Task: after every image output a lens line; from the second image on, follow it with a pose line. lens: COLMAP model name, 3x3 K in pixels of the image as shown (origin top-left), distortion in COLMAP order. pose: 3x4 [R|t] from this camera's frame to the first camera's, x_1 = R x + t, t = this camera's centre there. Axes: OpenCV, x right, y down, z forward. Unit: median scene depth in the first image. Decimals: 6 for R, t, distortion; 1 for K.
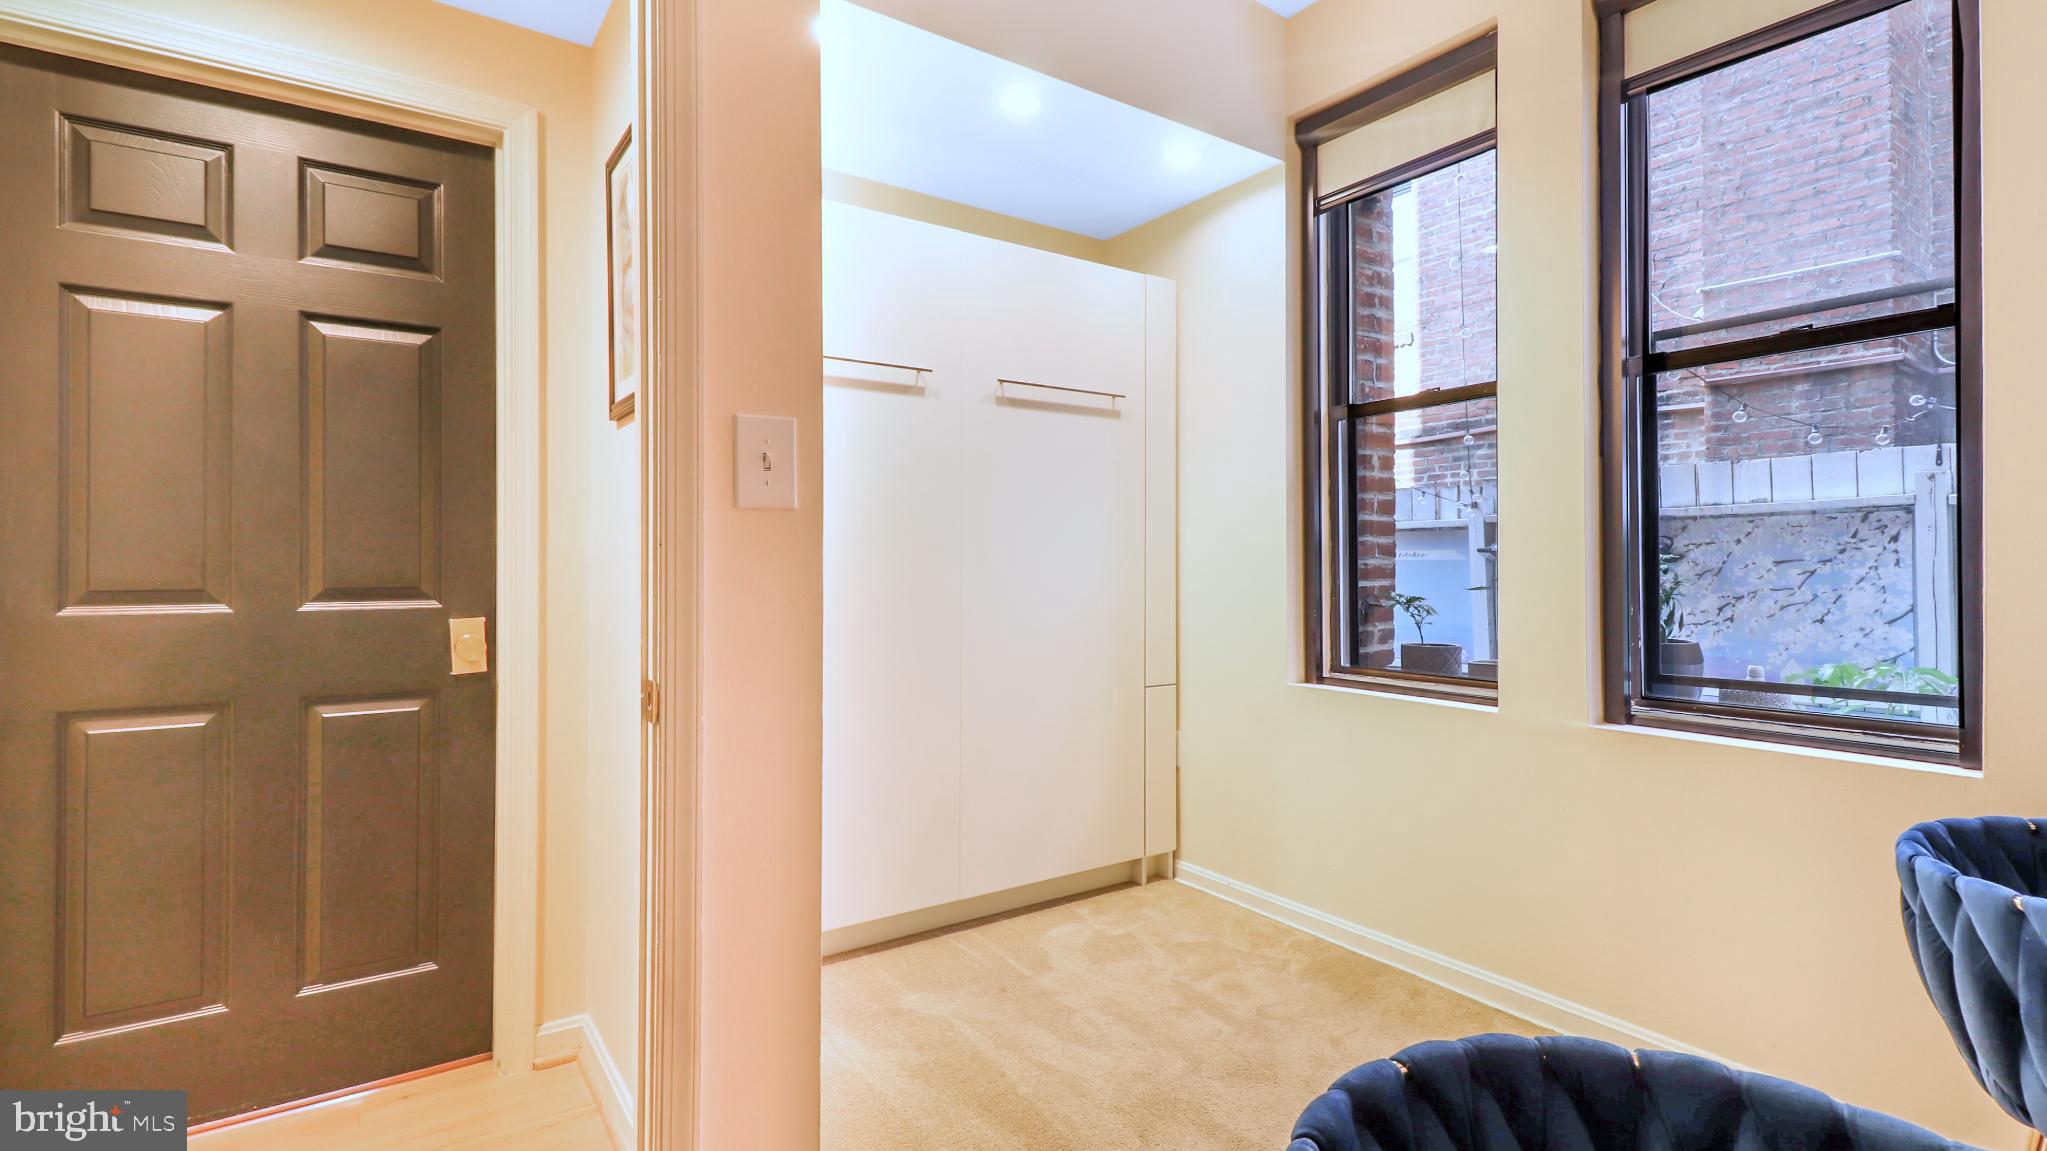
lens RADIAL K [[967.4, 0, 1021.0], [0, 967.4, 564.5], [0, 0, 1]] dist [0.018645, -0.010334]
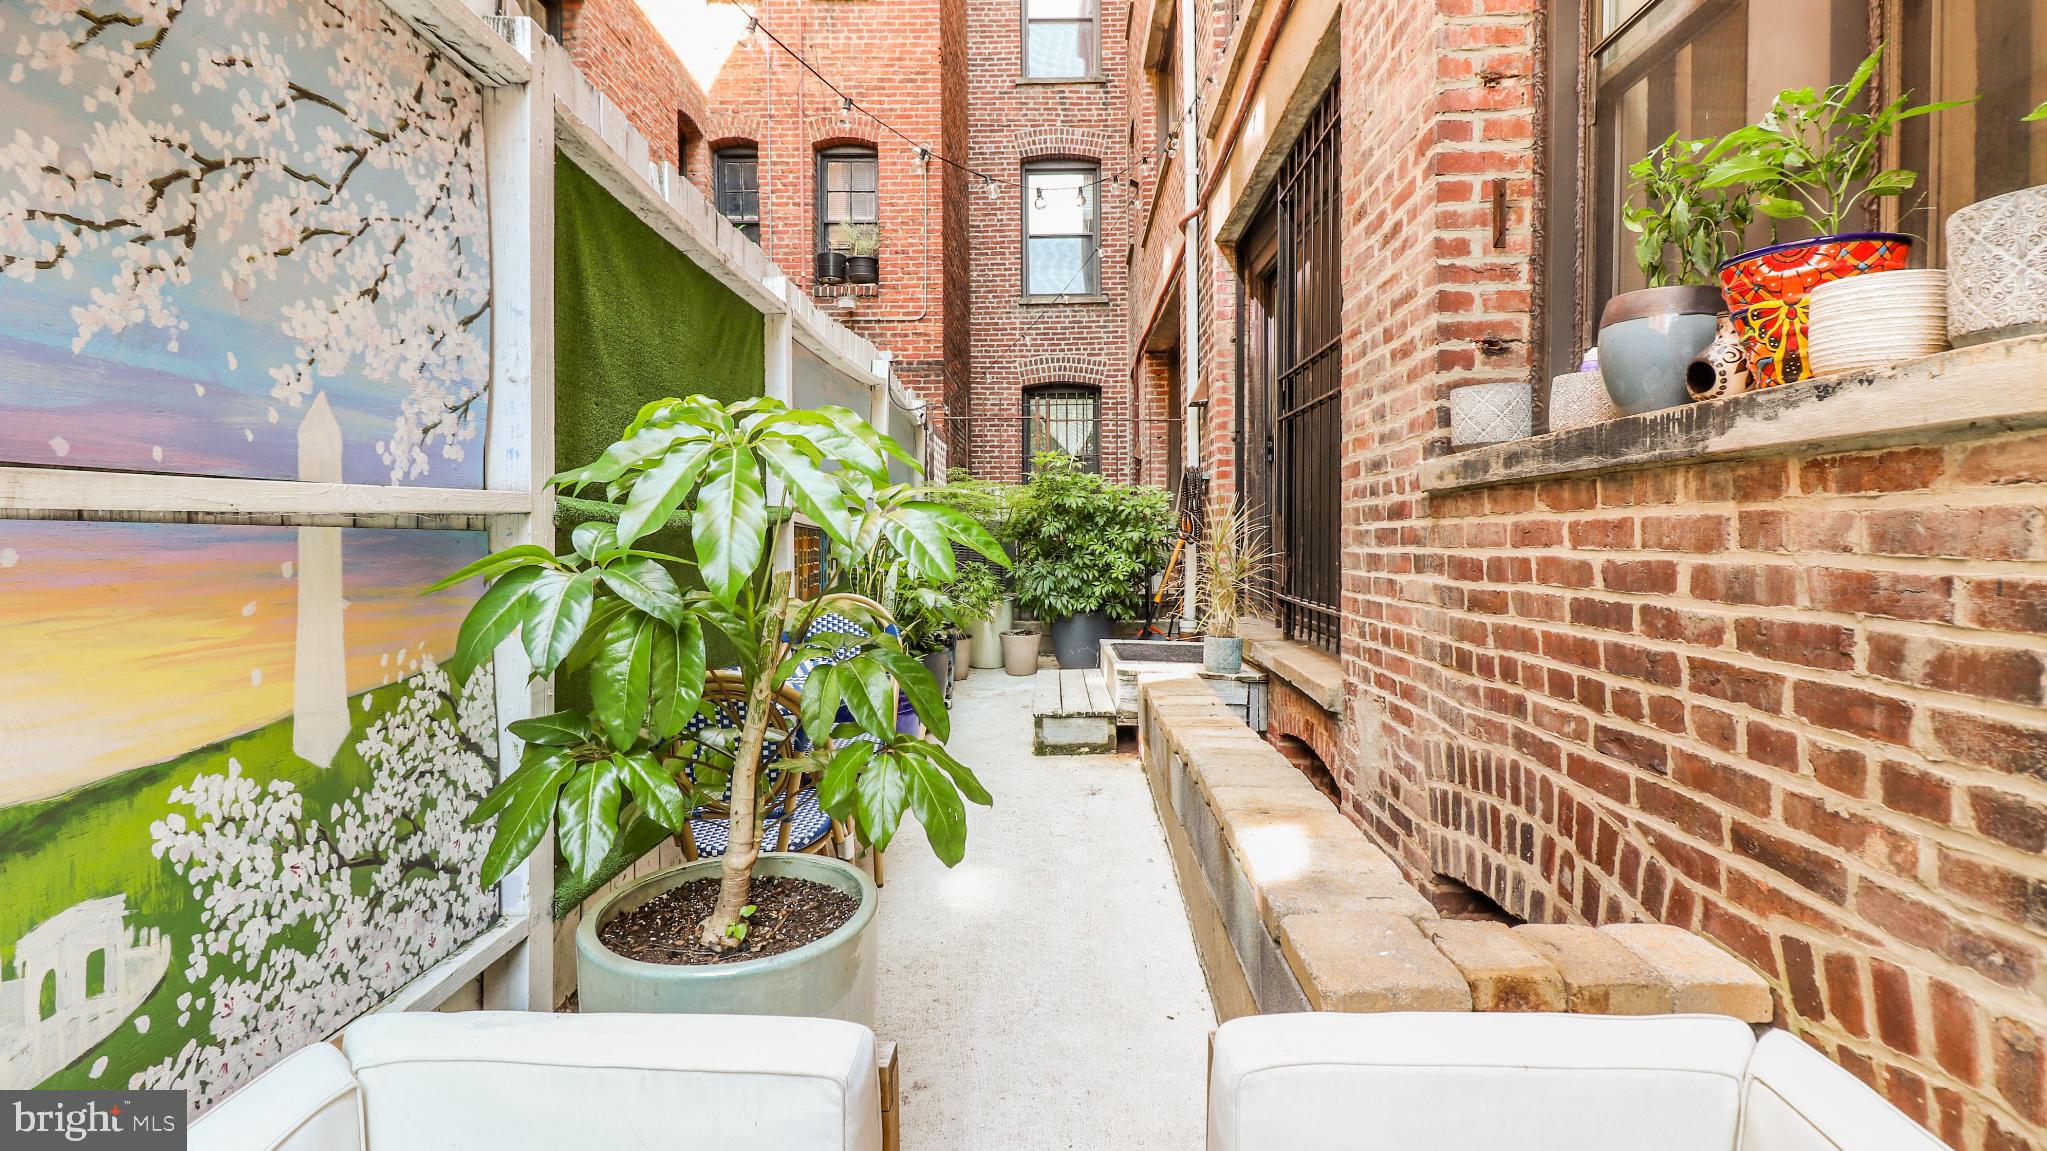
lens RADIAL K [[967.4, 0, 1020.3], [0, 967.4, 563.2], [0, 0, 1]] dist [0.018645, -0.010334]
pose [[-0.806873, -0.009580, 0.590647, 0.399902], [0.004030, 0.999756, 0.021721, 0.153353], [-0.590711, 0.019906, -0.806638, 1.154966]]
